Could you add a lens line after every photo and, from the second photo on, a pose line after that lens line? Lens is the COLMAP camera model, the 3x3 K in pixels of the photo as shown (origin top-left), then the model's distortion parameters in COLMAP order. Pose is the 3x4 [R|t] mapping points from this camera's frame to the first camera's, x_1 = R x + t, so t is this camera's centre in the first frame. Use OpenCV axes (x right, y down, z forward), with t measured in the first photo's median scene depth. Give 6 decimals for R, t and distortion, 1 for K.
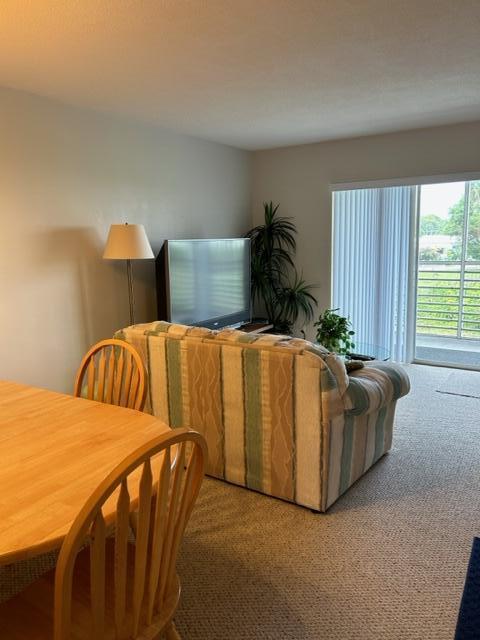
lens RADIAL K [[475.3, 0, 238.7], [0, 475.3, 318.8], [0, 0, 1]] dist [0.029186, -0.032384]
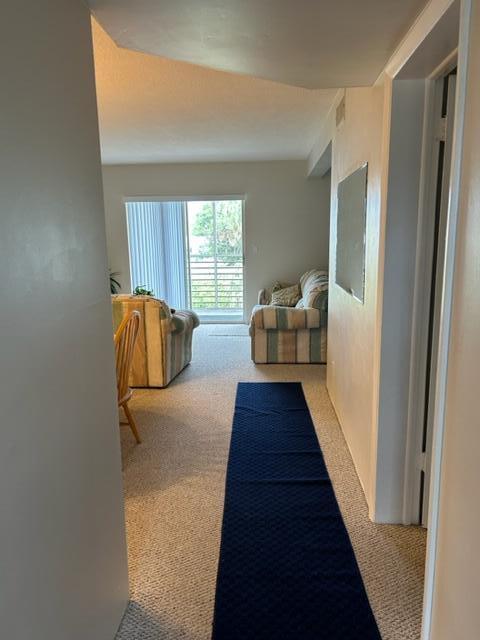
lens RADIAL K [[475.3, 0, 238.4], [0, 475.3, 323.2], [0, 0, 1]] dist [0.029186, -0.032384]
pose [[0.877797, -0.078451, 0.472565, -0.330675], [0.073142, 0.996881, 0.029630, 0.099850], [-0.473416, 0.008555, 0.880798, -0.589000]]
